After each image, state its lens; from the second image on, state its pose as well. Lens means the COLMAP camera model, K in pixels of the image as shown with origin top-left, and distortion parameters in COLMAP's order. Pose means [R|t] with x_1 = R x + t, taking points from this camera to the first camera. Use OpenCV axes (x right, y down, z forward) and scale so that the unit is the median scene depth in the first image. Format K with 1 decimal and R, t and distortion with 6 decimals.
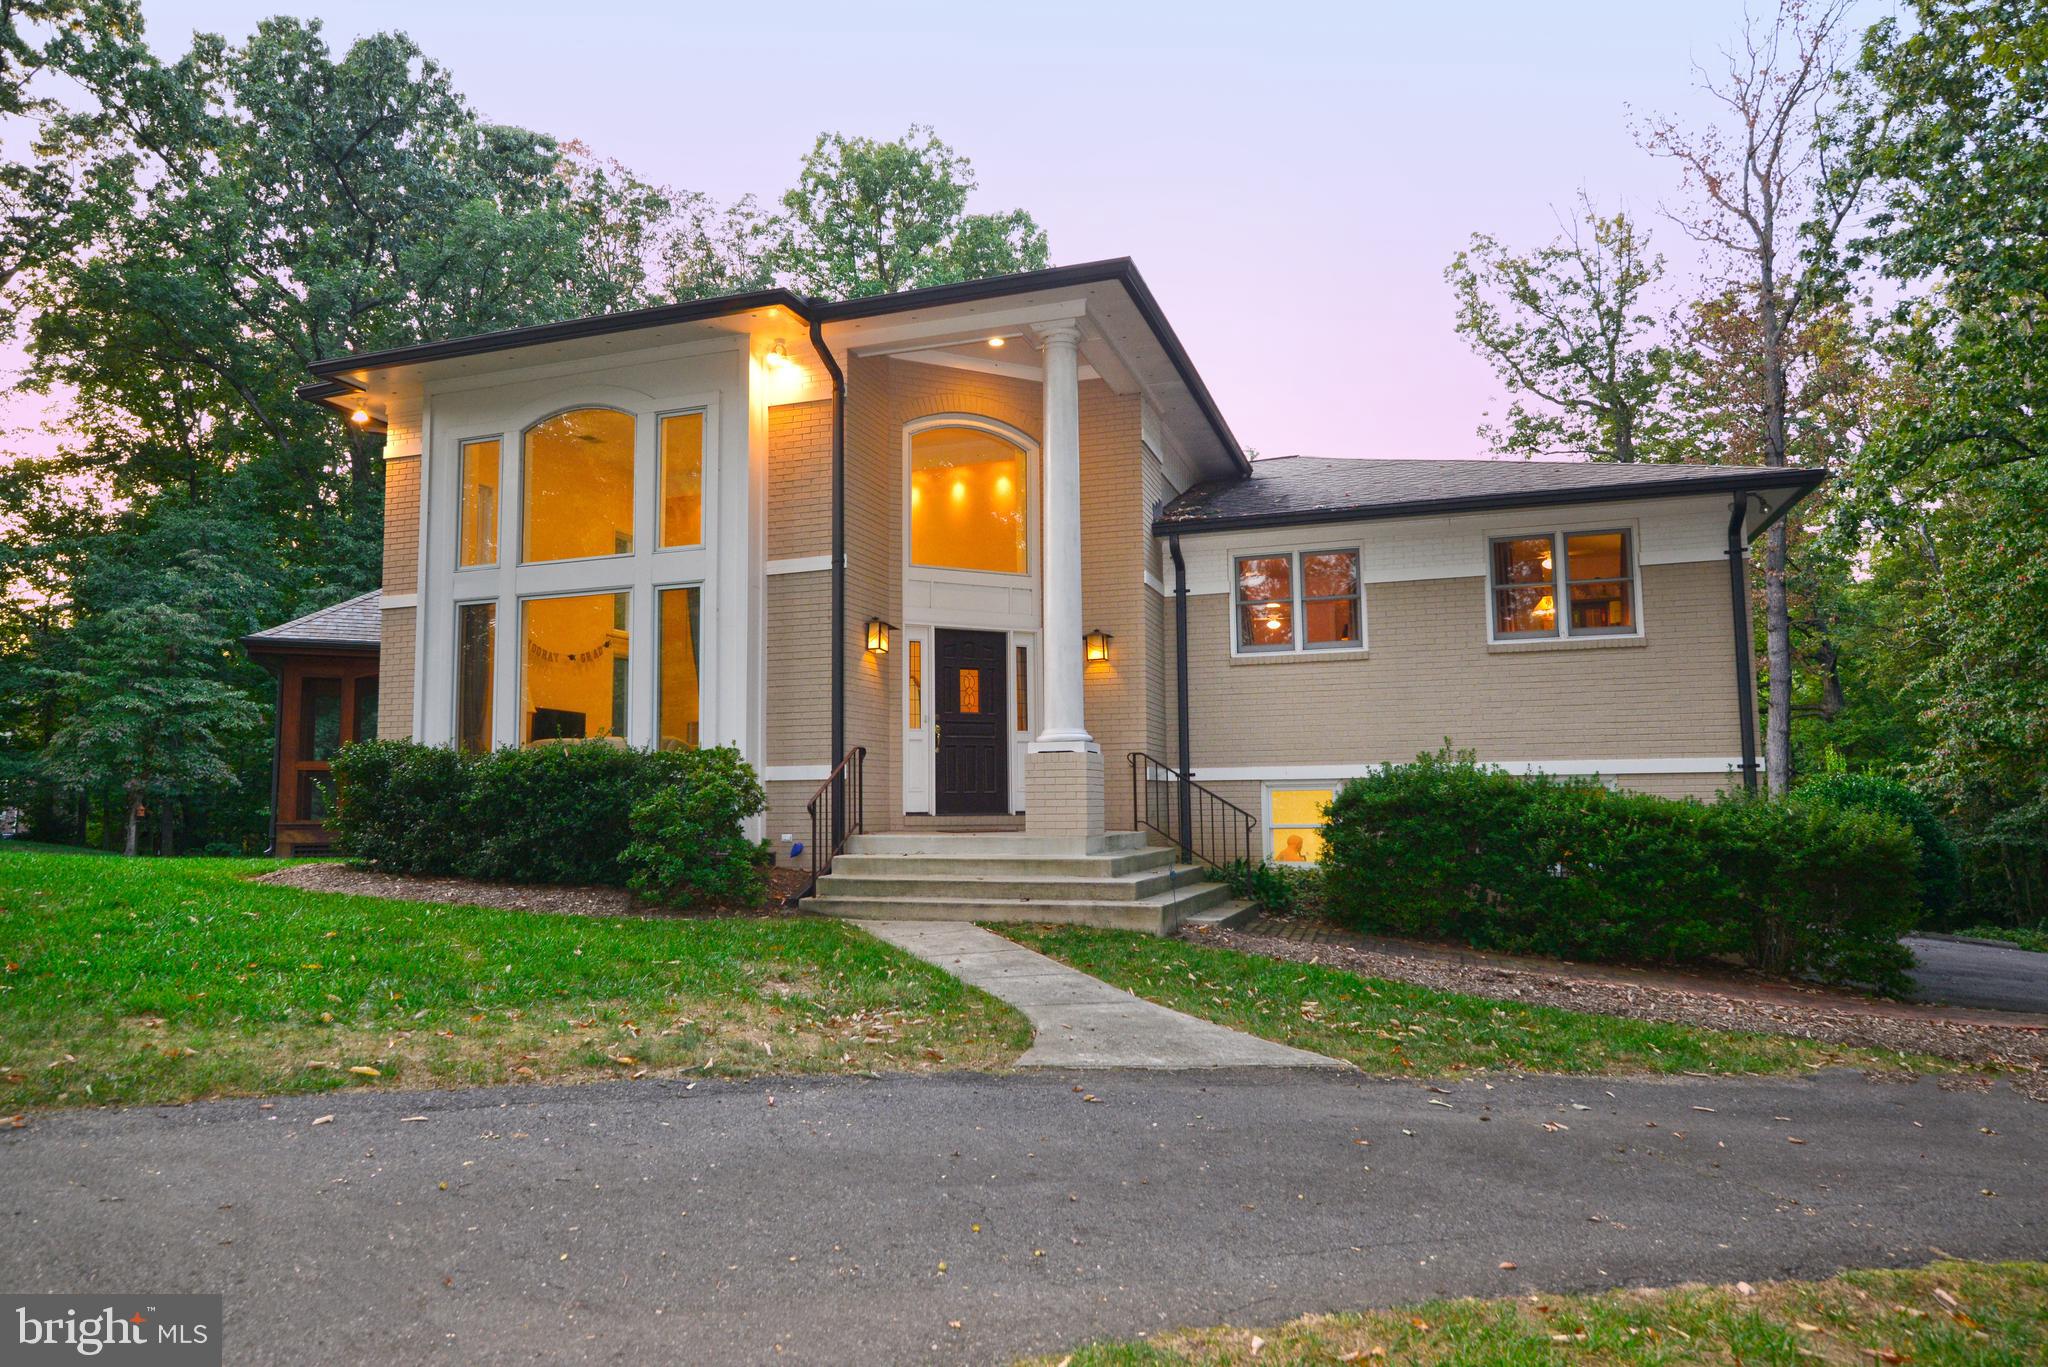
lens RADIAL K [[1254.4, 0, 1024.0], [0, 1254.4, 683.5], [0, 0, 1]] dist [-0.003162, -0.001418]
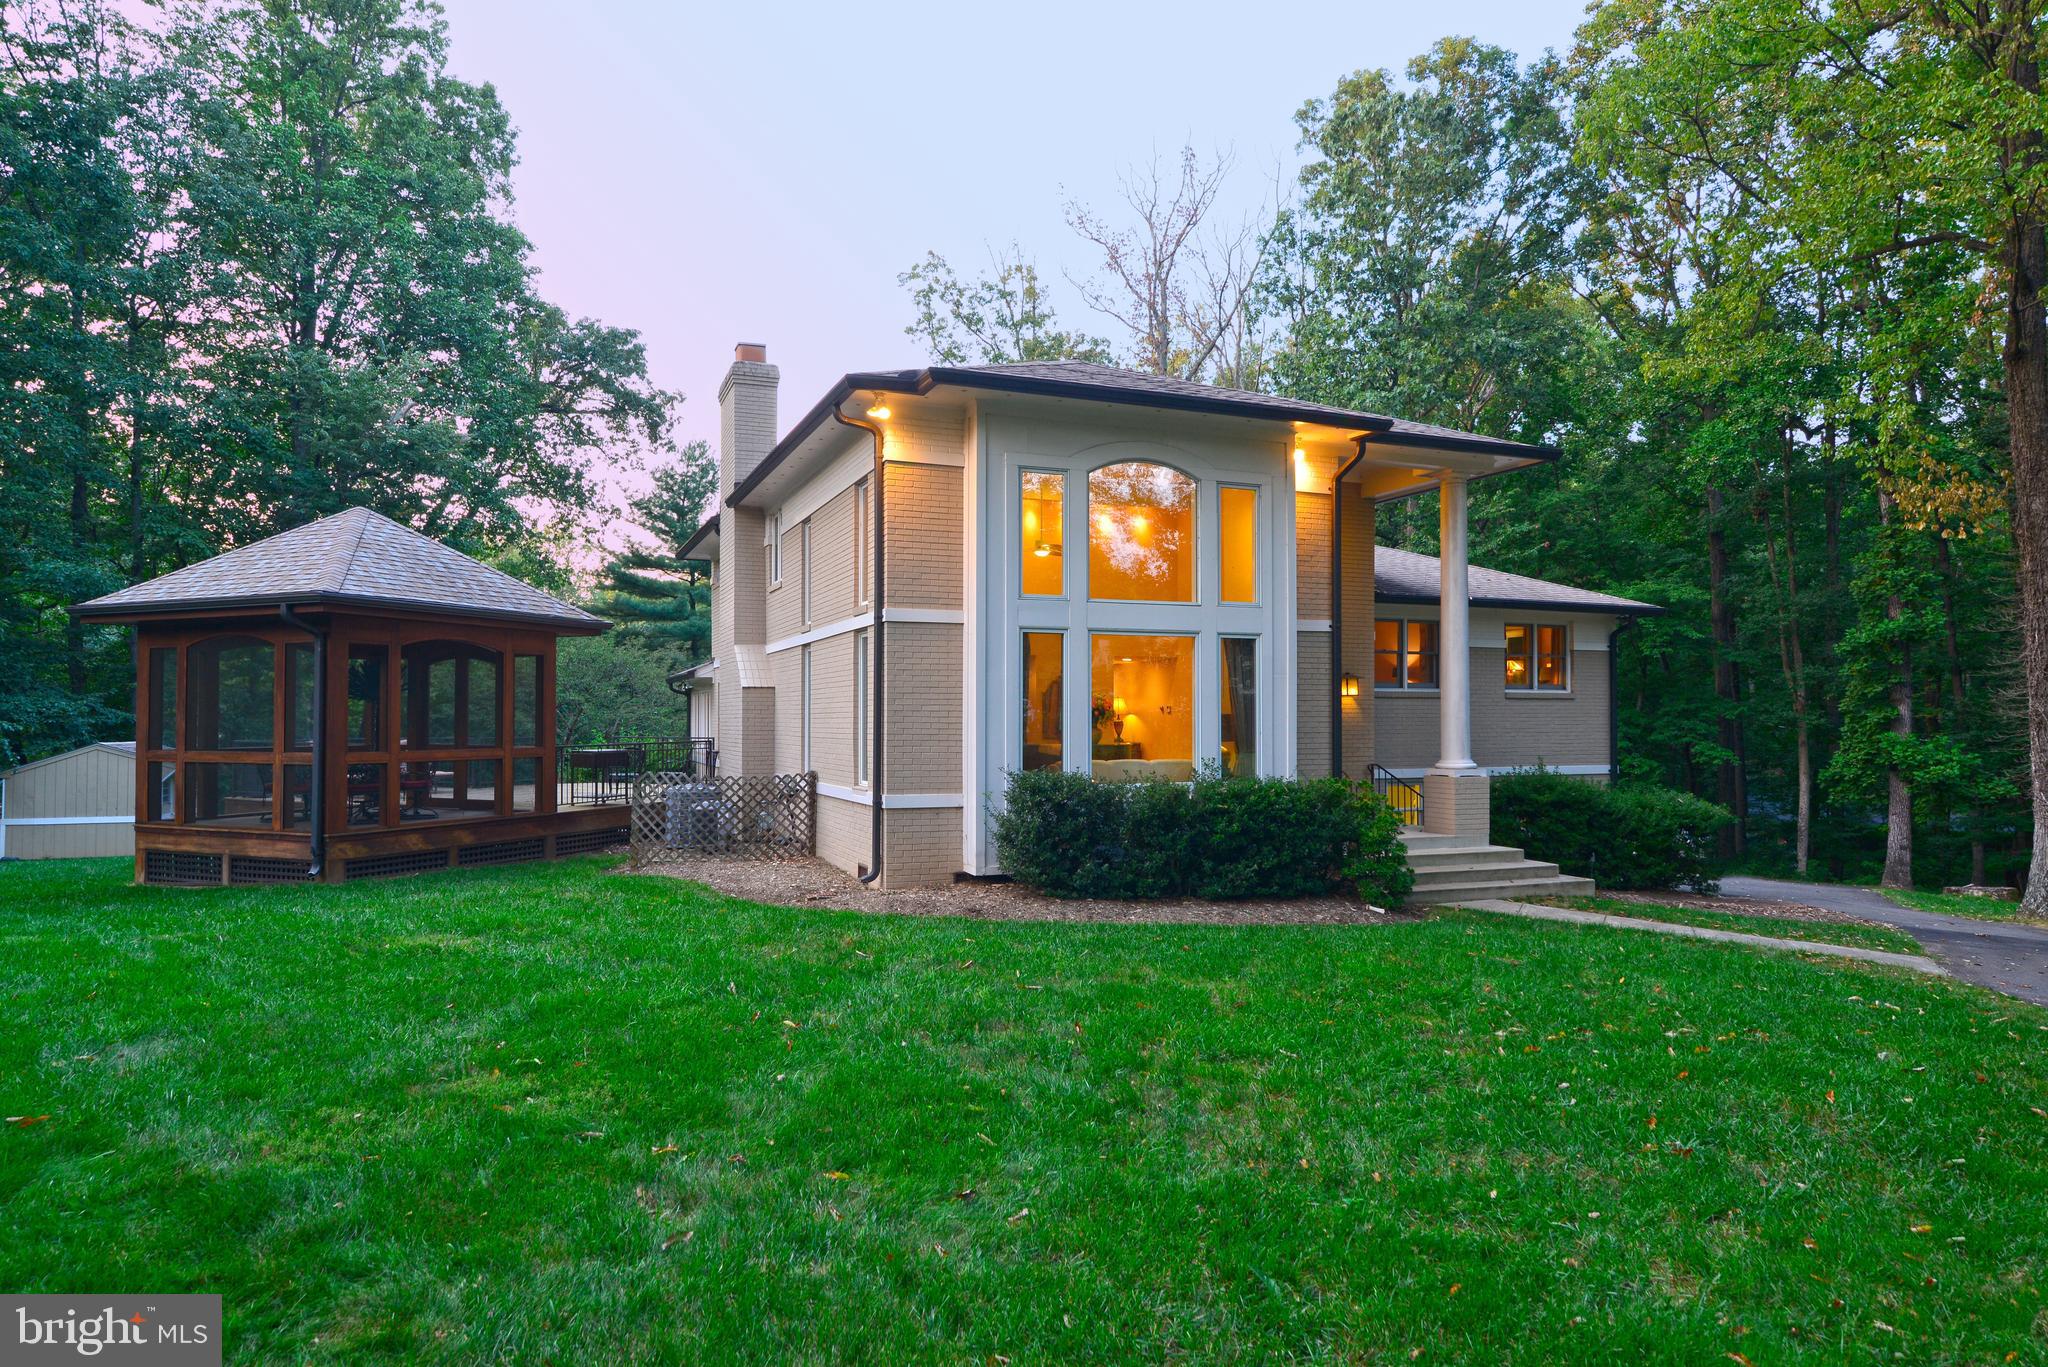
lens RADIAL K [[1222.5, 0, 1024.0], [0, 1222.5, 683.5], [0, 0, 1]] dist [-0.007502, -0.000897]
pose [[0.758144, 0.029541, 0.651418, -0.484270], [-0.074078, 0.996408, 0.041029, -0.026908], [-0.647866, -0.079361, 0.757609, 0.103529]]
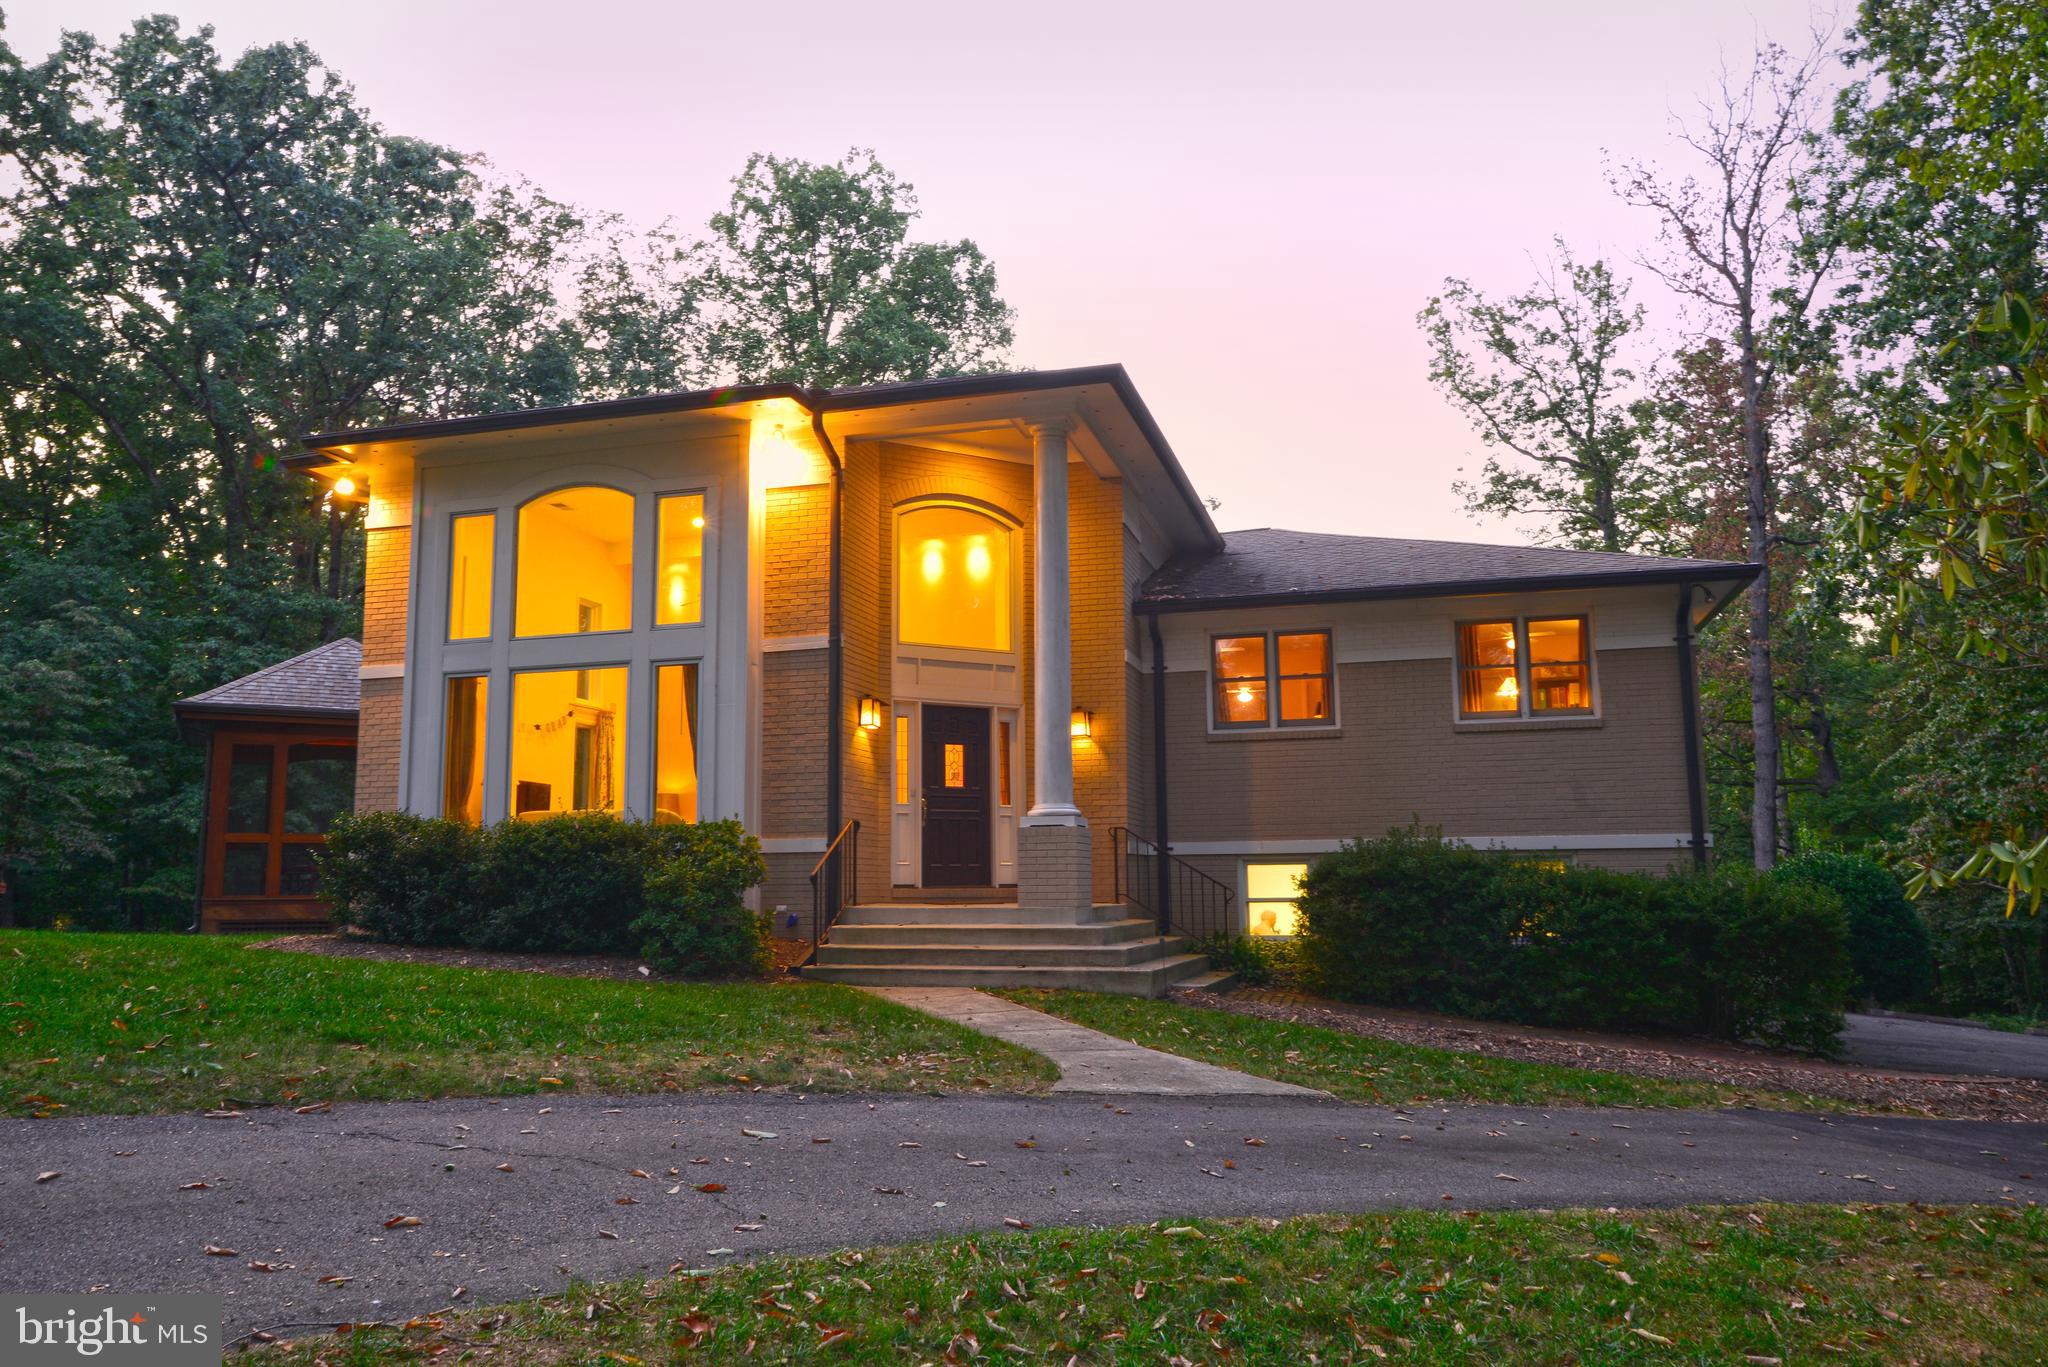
lens RADIAL K [[1424.2, 0, 1024.0], [0, 1424.2, 683.5], [0, 0, 1]] dist [0.003701, -0.003511]
pose [[0.998659, 0.008781, 0.051019, -0.021005], [-0.006462, 0.998946, -0.045437, -0.003828], [-0.051365, 0.045046, 0.997664, -0.072271]]
